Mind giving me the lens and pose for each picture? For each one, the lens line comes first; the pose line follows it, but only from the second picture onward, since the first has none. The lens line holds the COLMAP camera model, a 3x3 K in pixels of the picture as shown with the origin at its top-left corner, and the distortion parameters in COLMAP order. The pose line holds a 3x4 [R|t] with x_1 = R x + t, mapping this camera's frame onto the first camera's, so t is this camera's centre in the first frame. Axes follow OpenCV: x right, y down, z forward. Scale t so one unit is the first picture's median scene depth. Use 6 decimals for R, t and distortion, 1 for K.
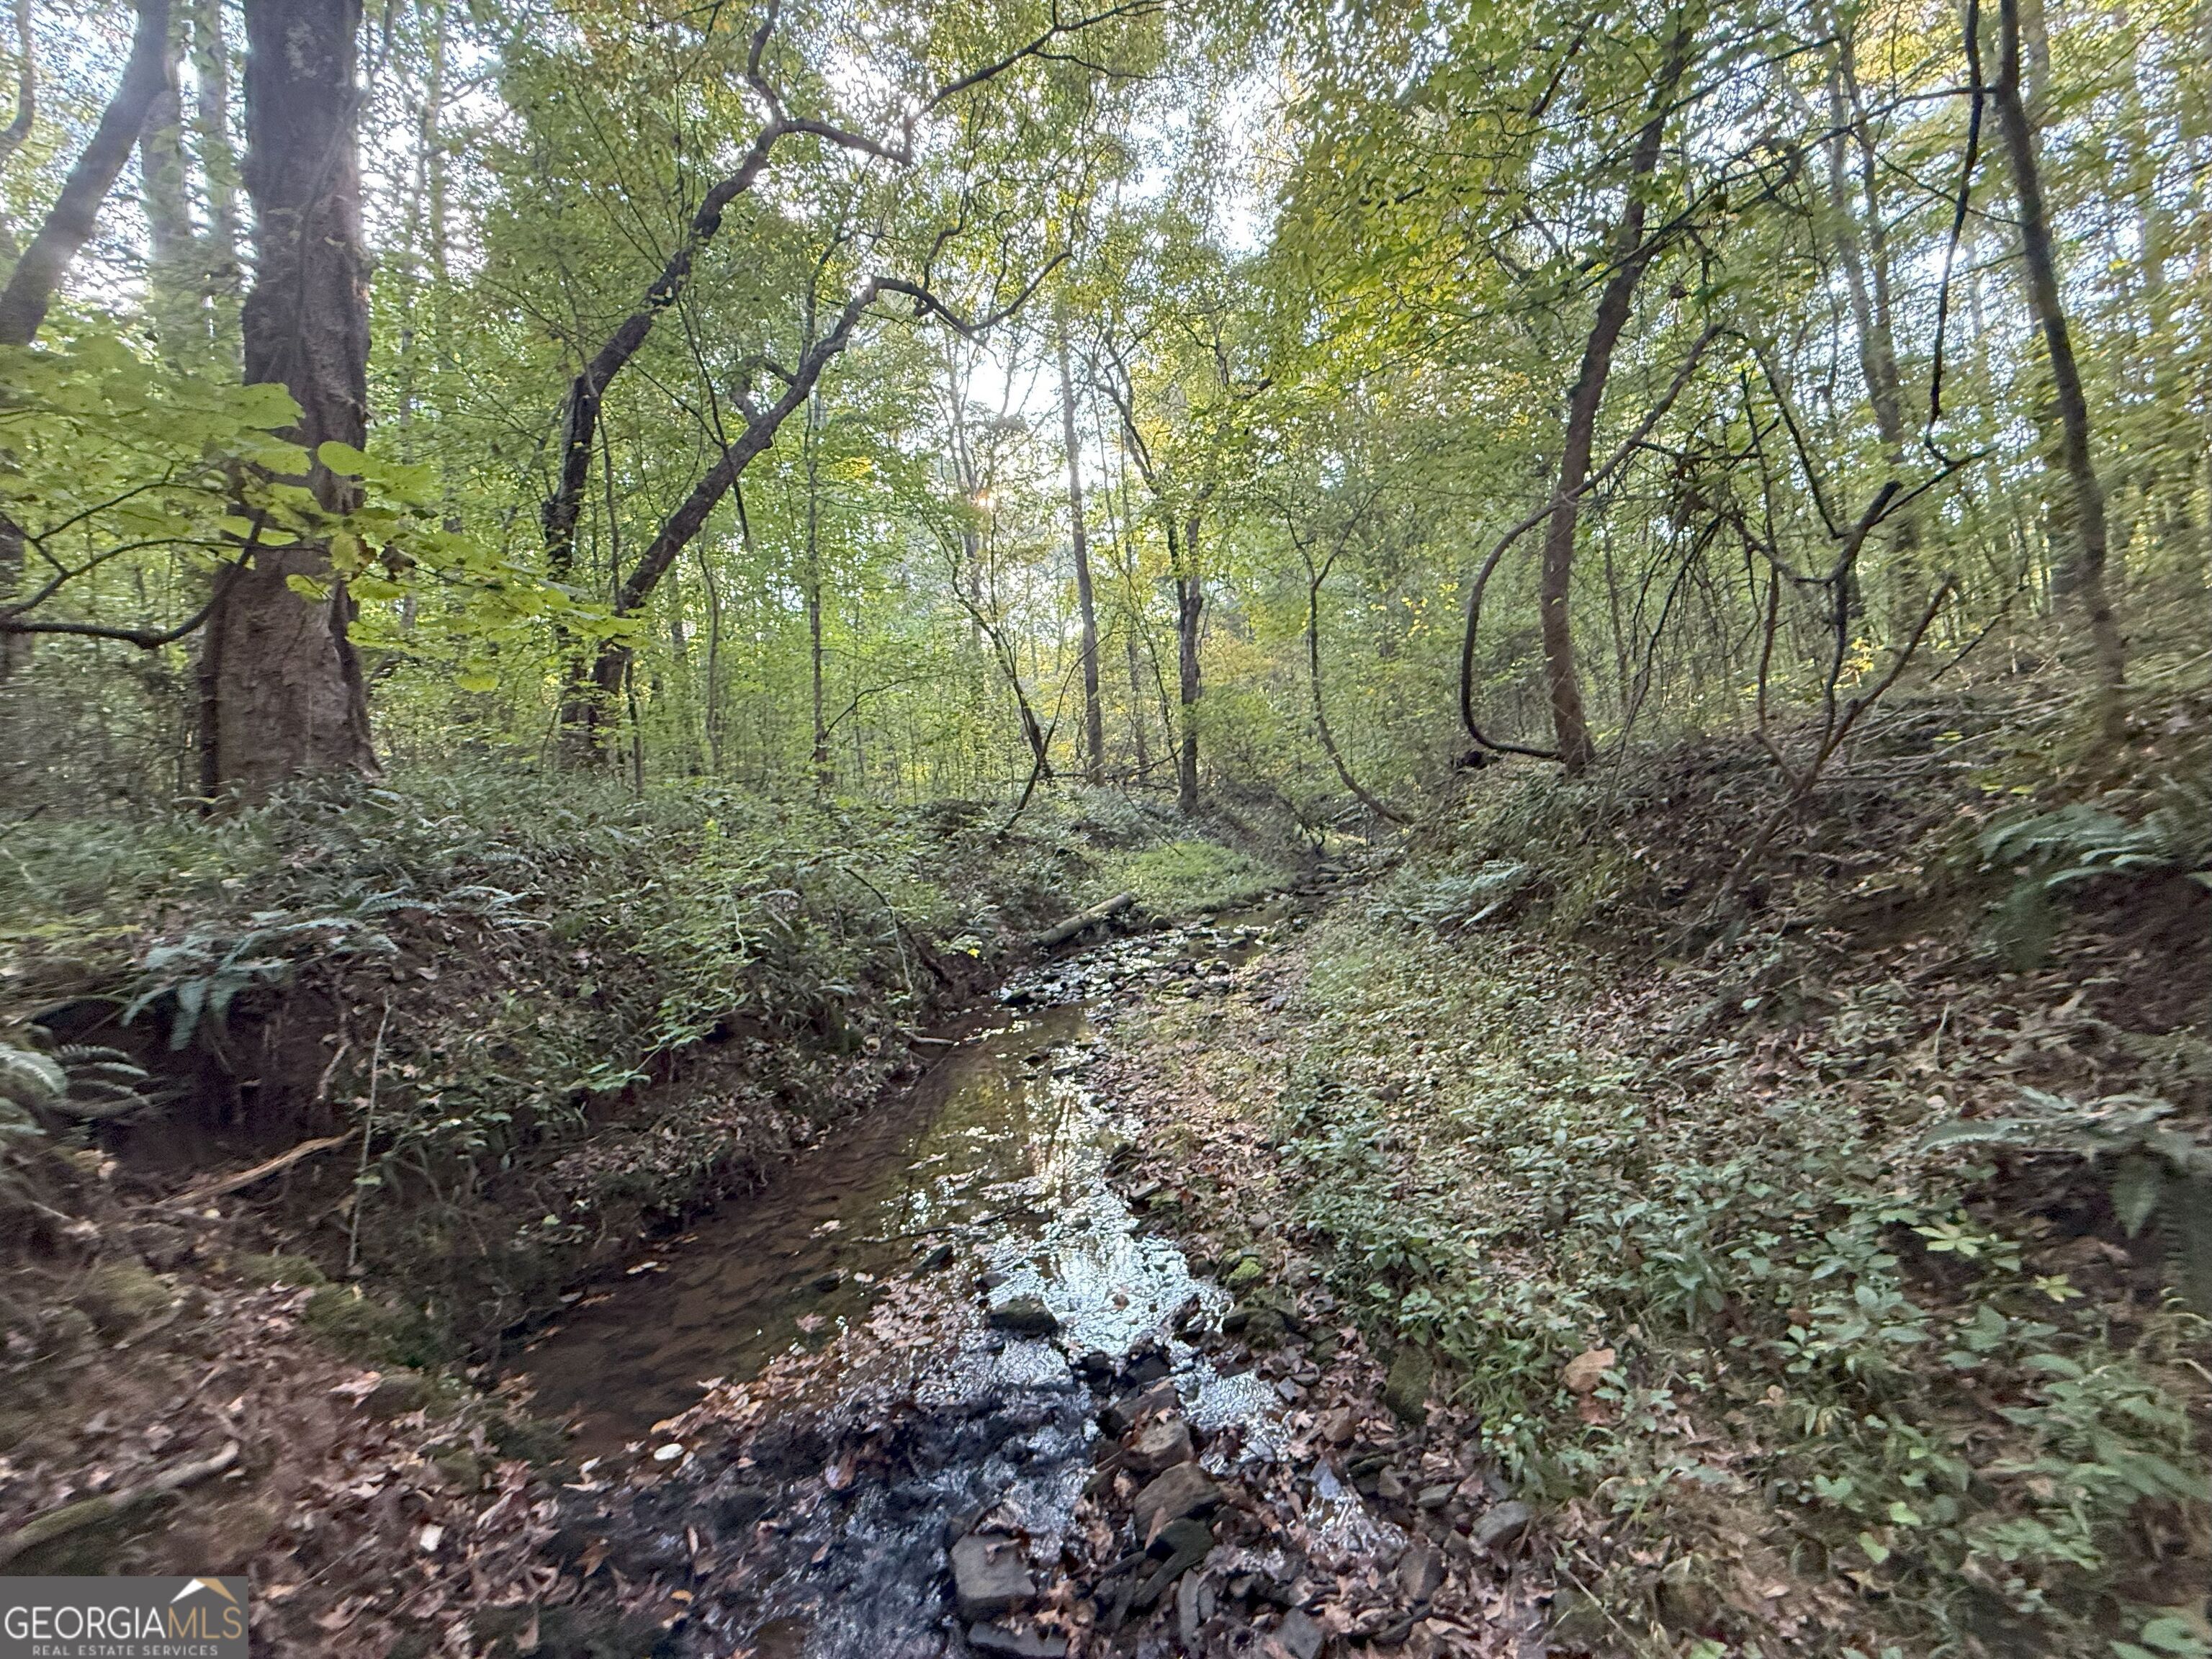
lens RADIAL K [[885.3, 0, 1106.0], [0, 885.3, 829.5], [0, 0, 1]] dist [-0.000449, 0.000600]
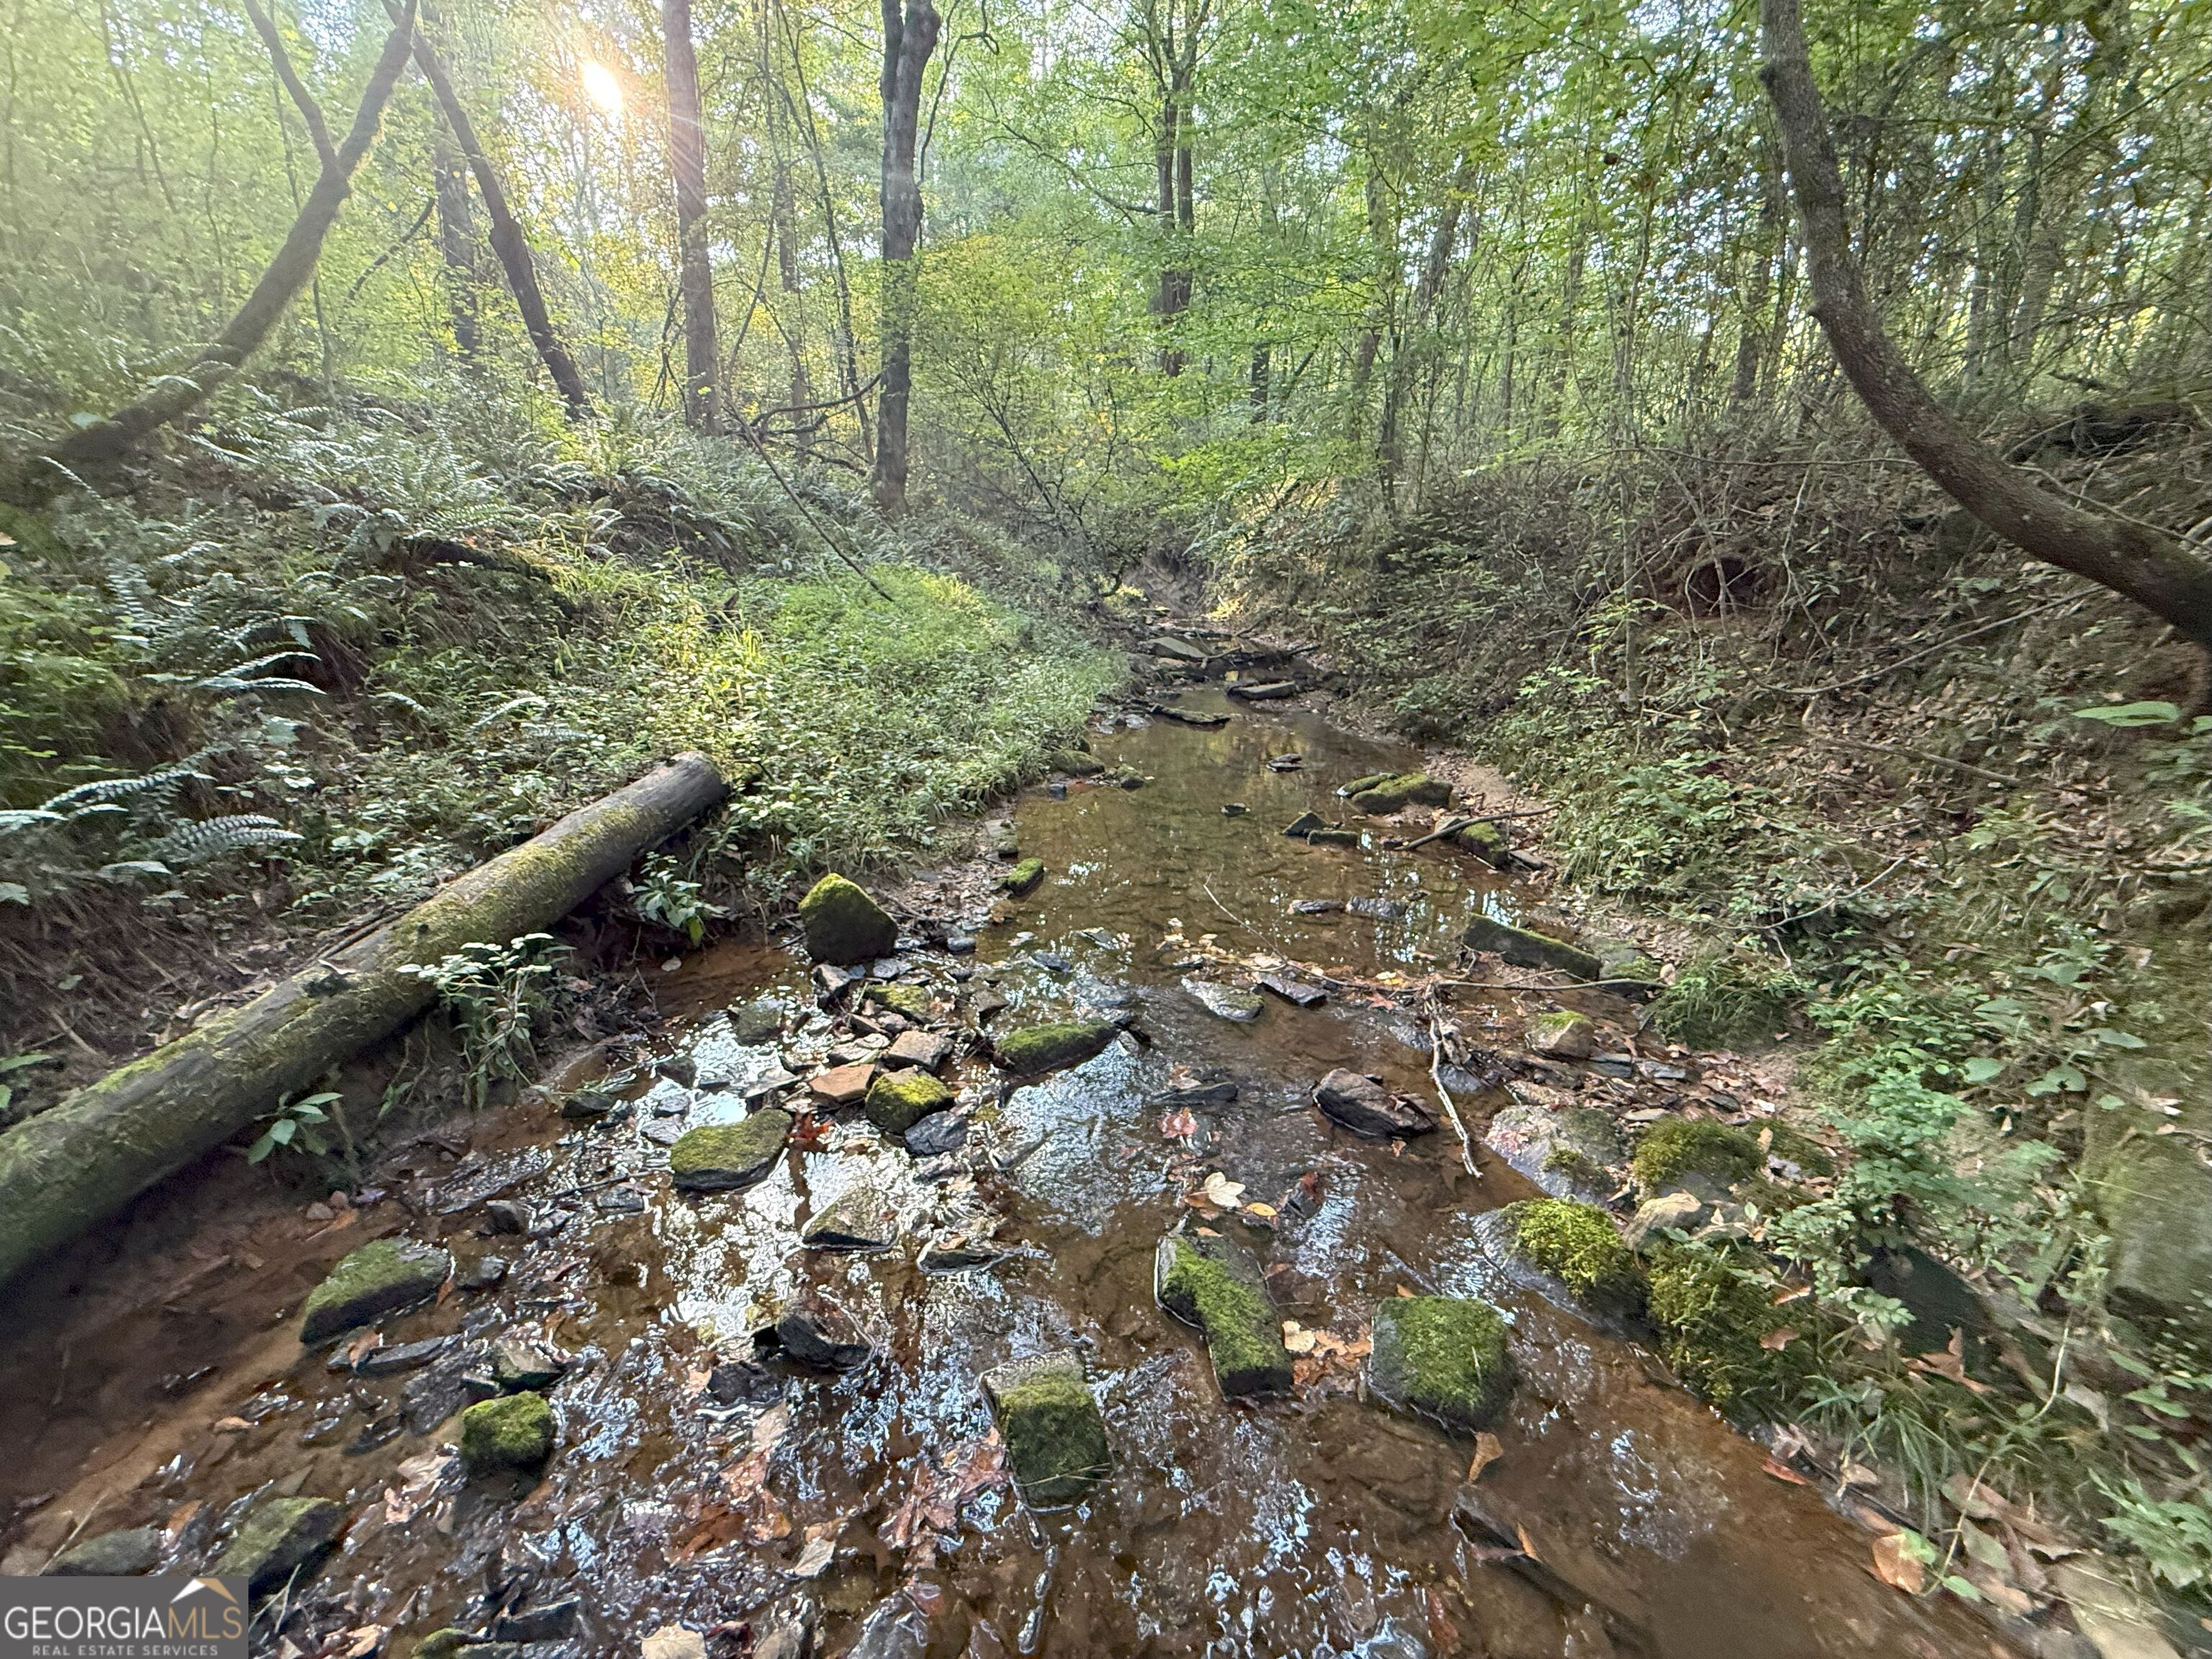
lens RADIAL K [[885.3, 0, 1106.0], [0, 885.3, 829.5], [0, 0, 1]] dist [-0.000449, 0.000600]
pose [[0.932046, -0.001319, 0.362337, 0.025579], [-0.099498, 0.960621, 0.259438, 0.011606], [-0.348411, -0.277860, 0.895211, 0.474736]]
